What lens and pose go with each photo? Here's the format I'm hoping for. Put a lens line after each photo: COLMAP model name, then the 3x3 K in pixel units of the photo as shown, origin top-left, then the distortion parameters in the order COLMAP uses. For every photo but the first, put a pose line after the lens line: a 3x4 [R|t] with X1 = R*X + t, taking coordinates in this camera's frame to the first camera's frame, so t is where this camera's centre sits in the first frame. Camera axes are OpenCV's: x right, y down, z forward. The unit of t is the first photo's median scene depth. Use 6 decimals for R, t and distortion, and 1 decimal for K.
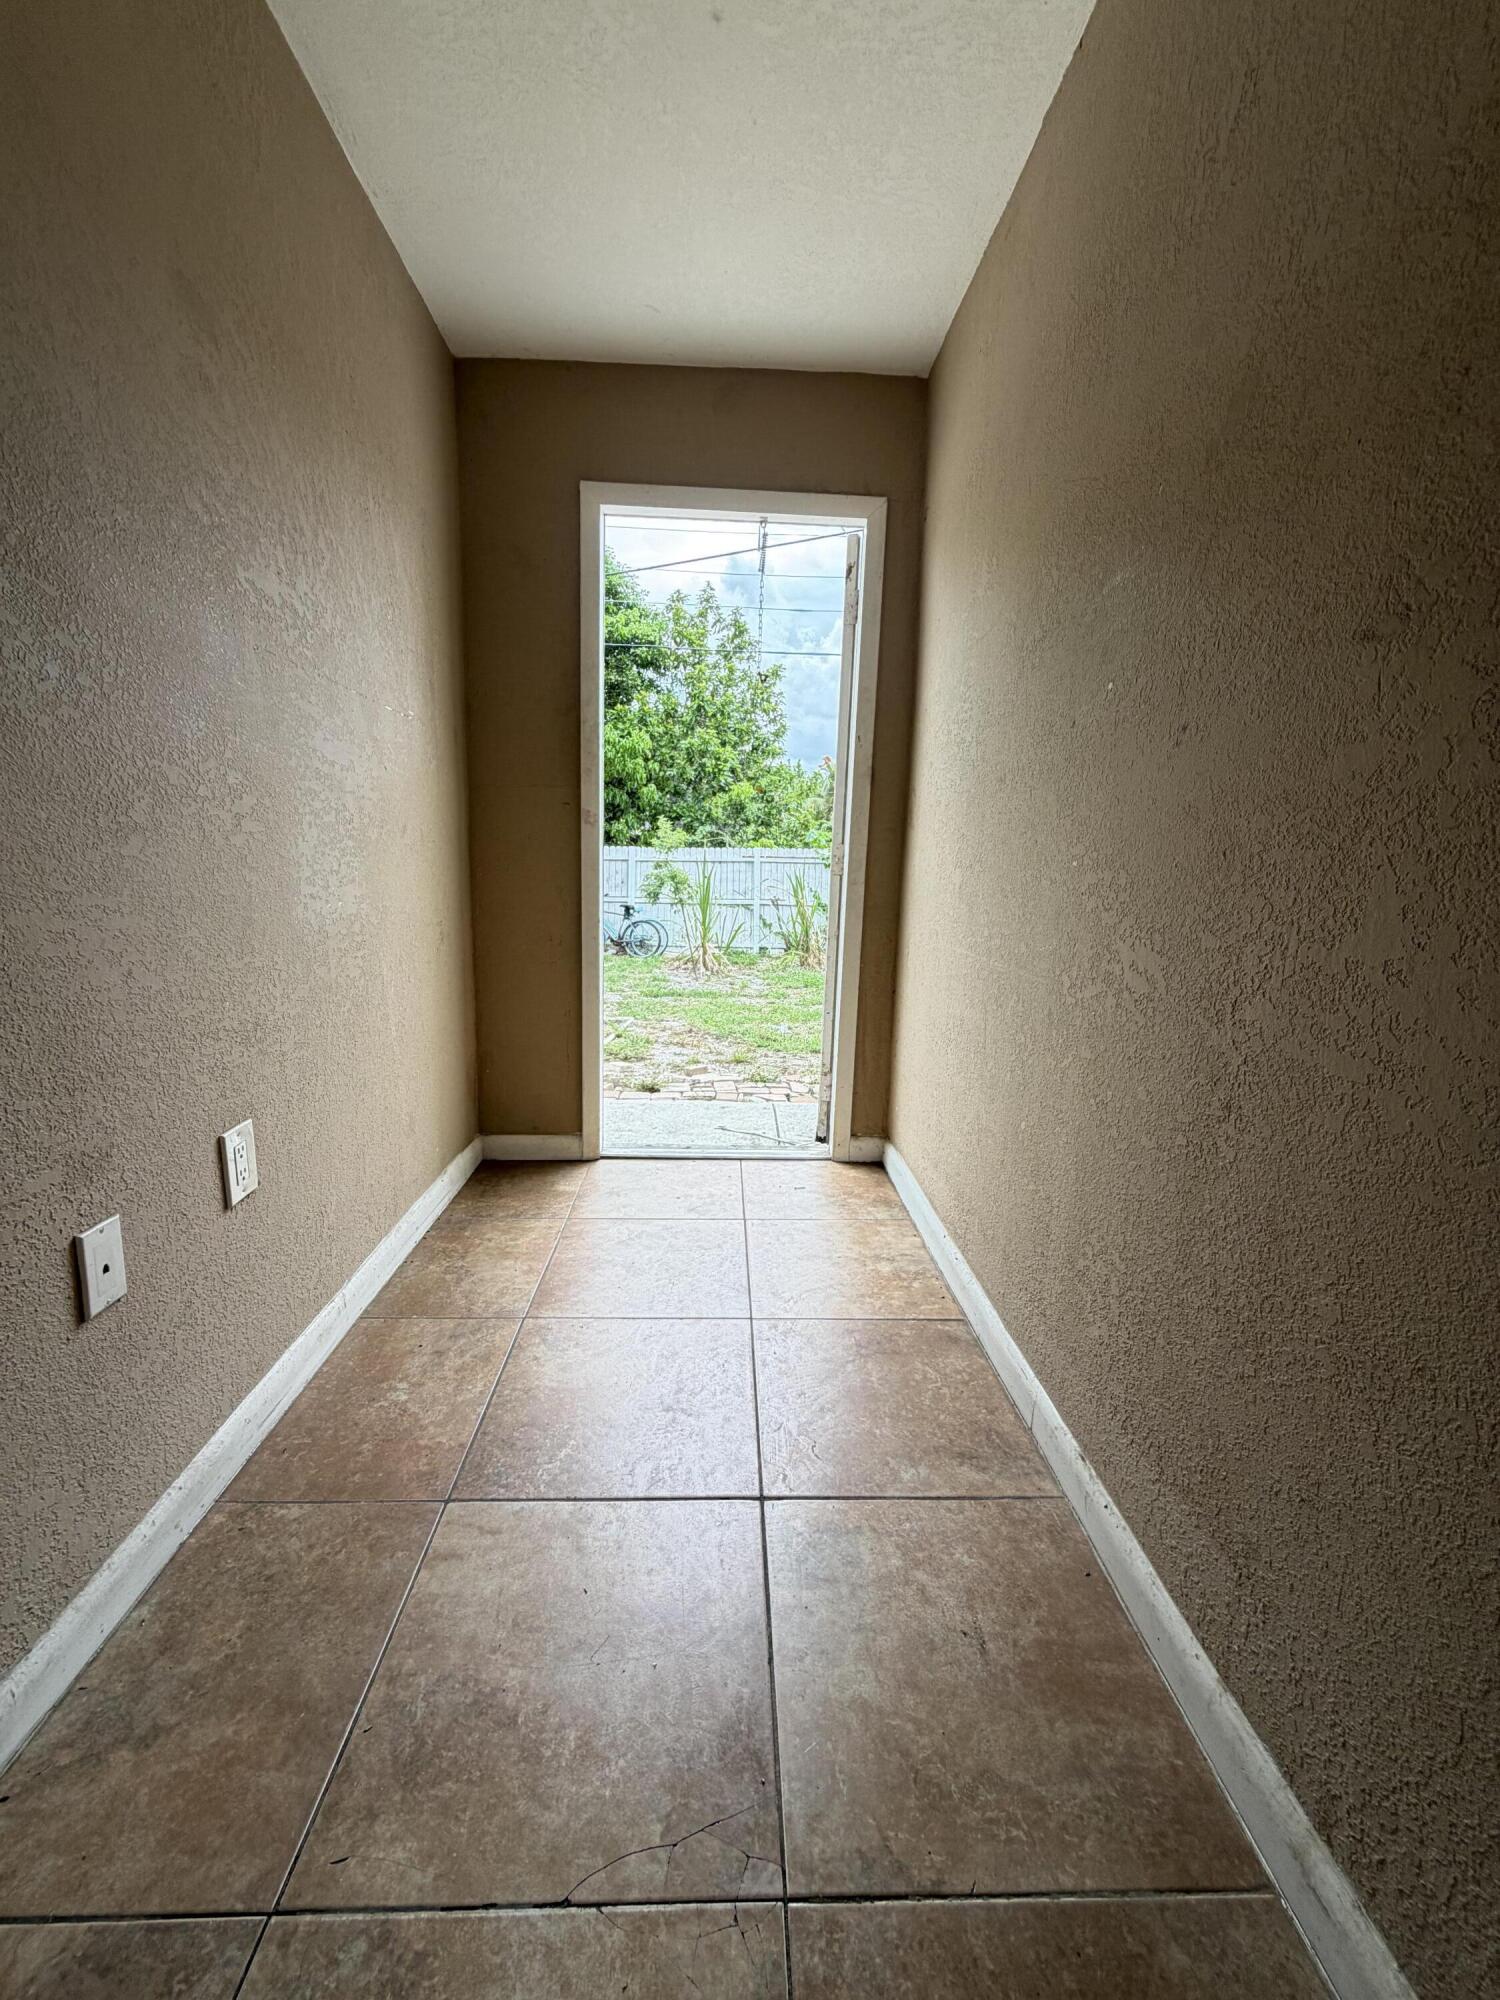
lens RADIAL K [[796.0, 0, 746.7], [0, 796.0, 997.0], [0, 0, 1]] dist [-0.001251, 0.000312]
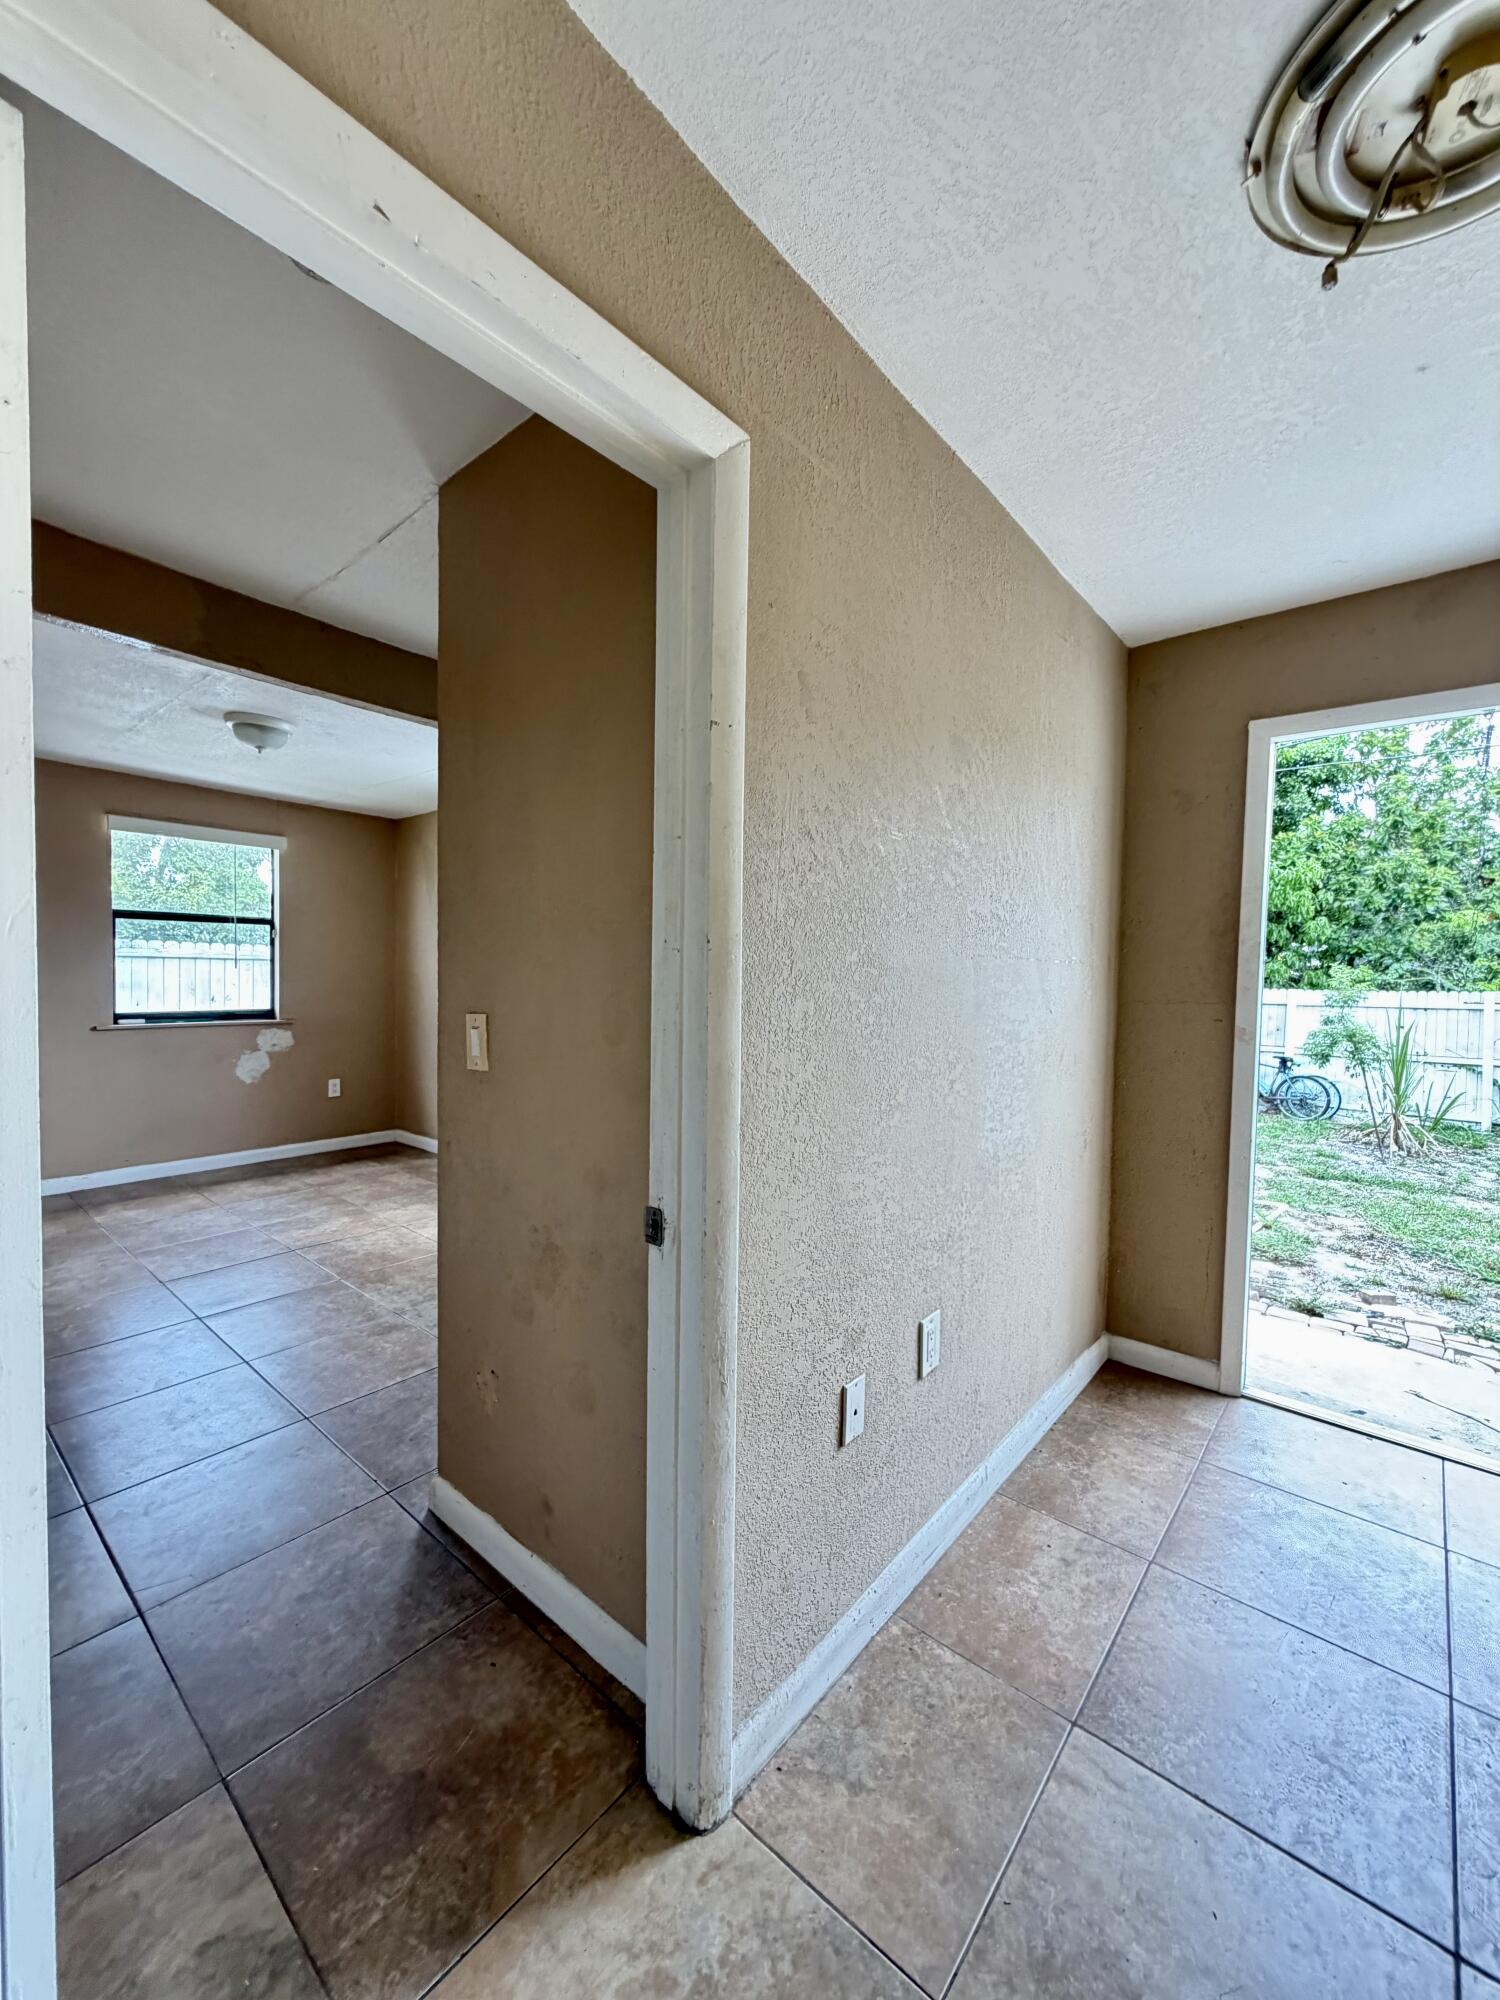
lens RADIAL K [[794.8, 0, 750.6], [0, 794.8, 996.8], [0, 0, 1]] dist [-0.001596, 0.000498]
pose [[0.739345, 0.008137, -0.673277, 0.012060], [-0.113479, 0.987130, -0.112684, -0.093732], [0.663695, 0.159715, 0.730753, -0.131791]]
